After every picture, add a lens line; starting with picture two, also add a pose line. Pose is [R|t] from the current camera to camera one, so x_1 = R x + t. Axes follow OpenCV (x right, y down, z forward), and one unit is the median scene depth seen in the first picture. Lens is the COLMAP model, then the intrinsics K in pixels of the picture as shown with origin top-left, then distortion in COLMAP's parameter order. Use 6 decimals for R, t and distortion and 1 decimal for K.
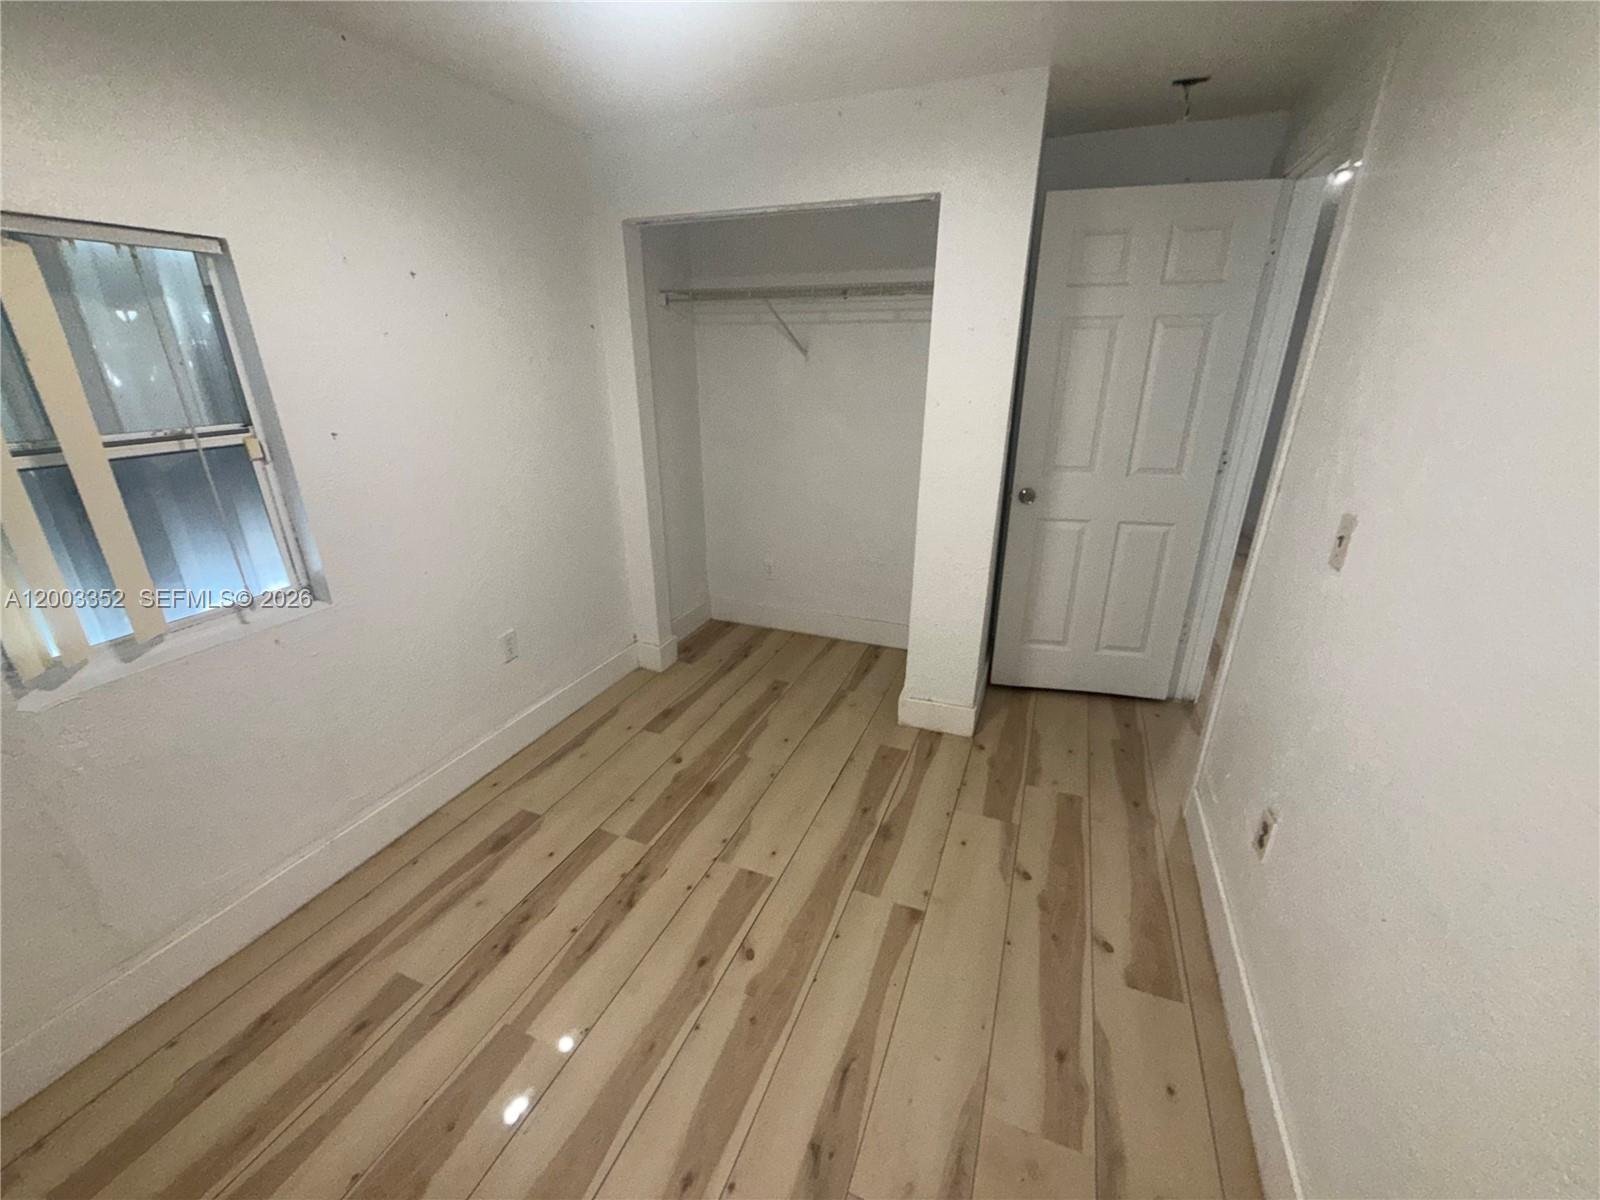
lens RADIAL K [[643.5, 0, 799.8], [0, 643.5, 593.2], [0, 0, 1]] dist [-0.001629, -0.000246]
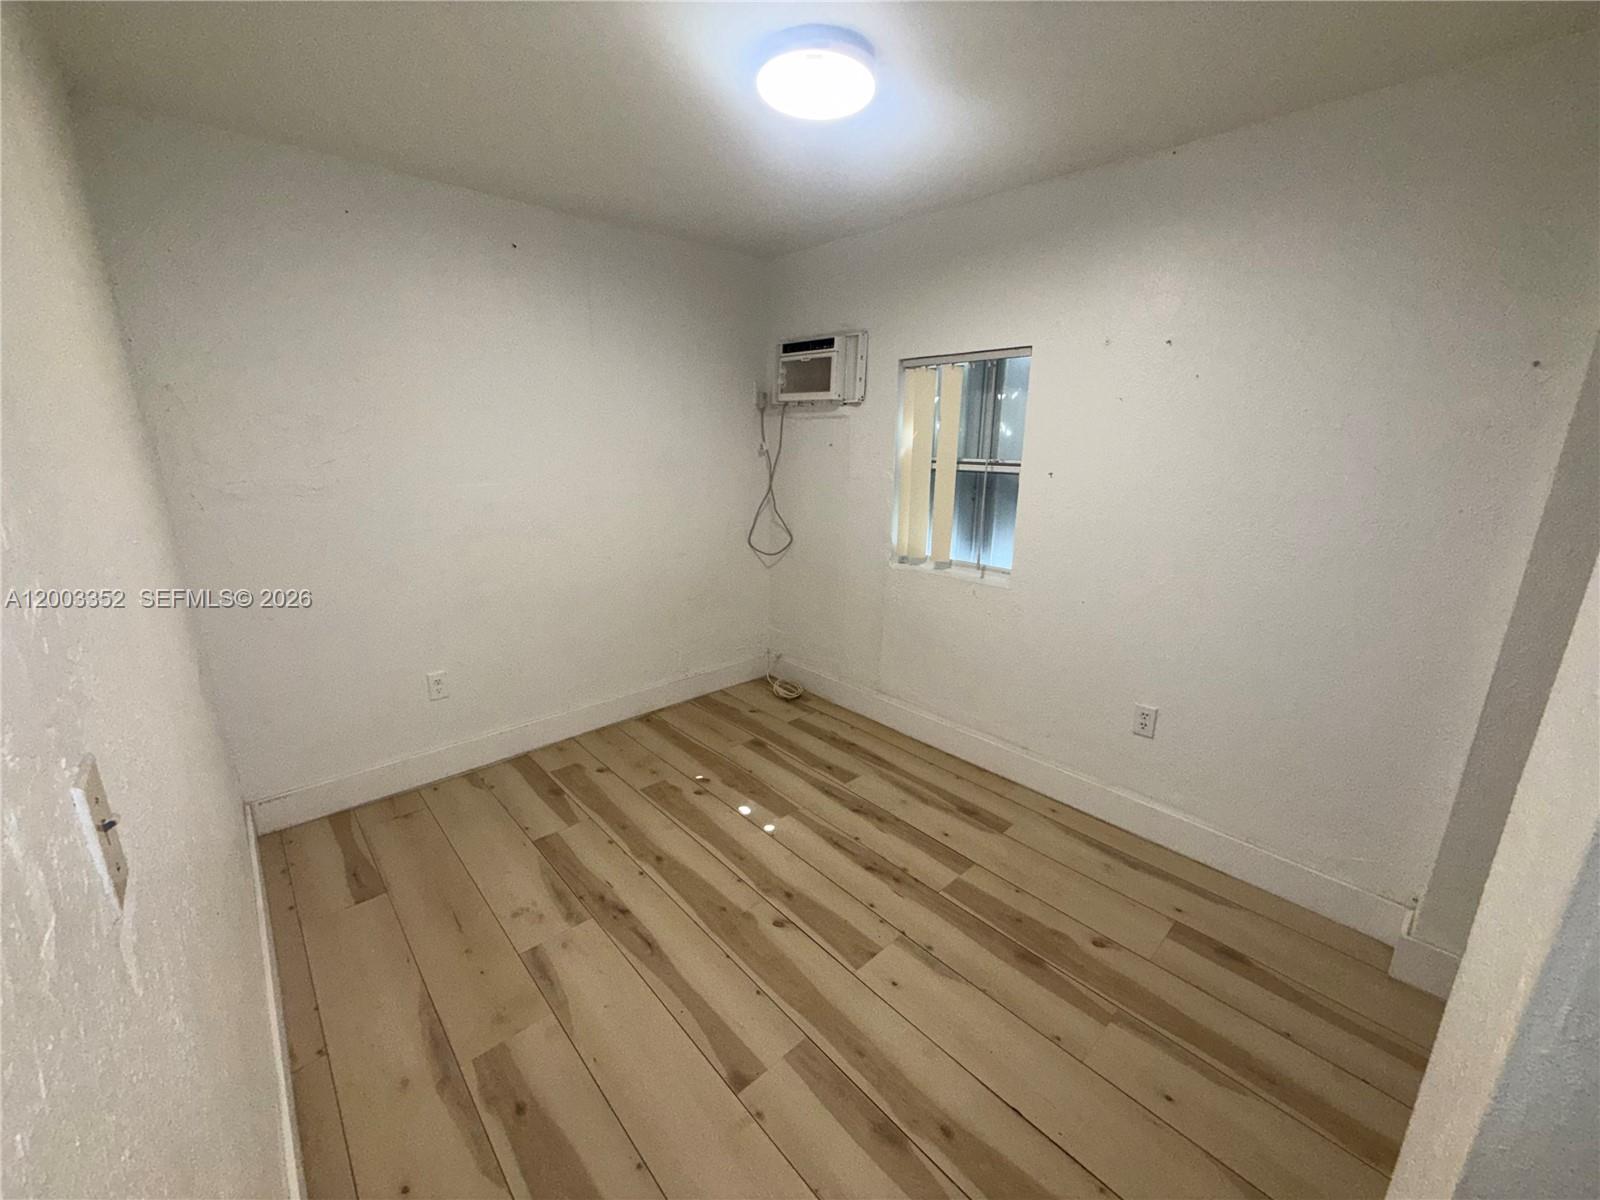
lens RADIAL K [[643.5, 0, 797.9], [0, 643.5, 605.9], [0, 0, 1]] dist [-0.001629, -0.000246]
pose [[-0.430814, 0.232958, -0.871854, 0.704853], [-0.324379, 0.861564, 0.390495, -0.344301], [0.842127, 0.451042, -0.295607, 1.026626]]
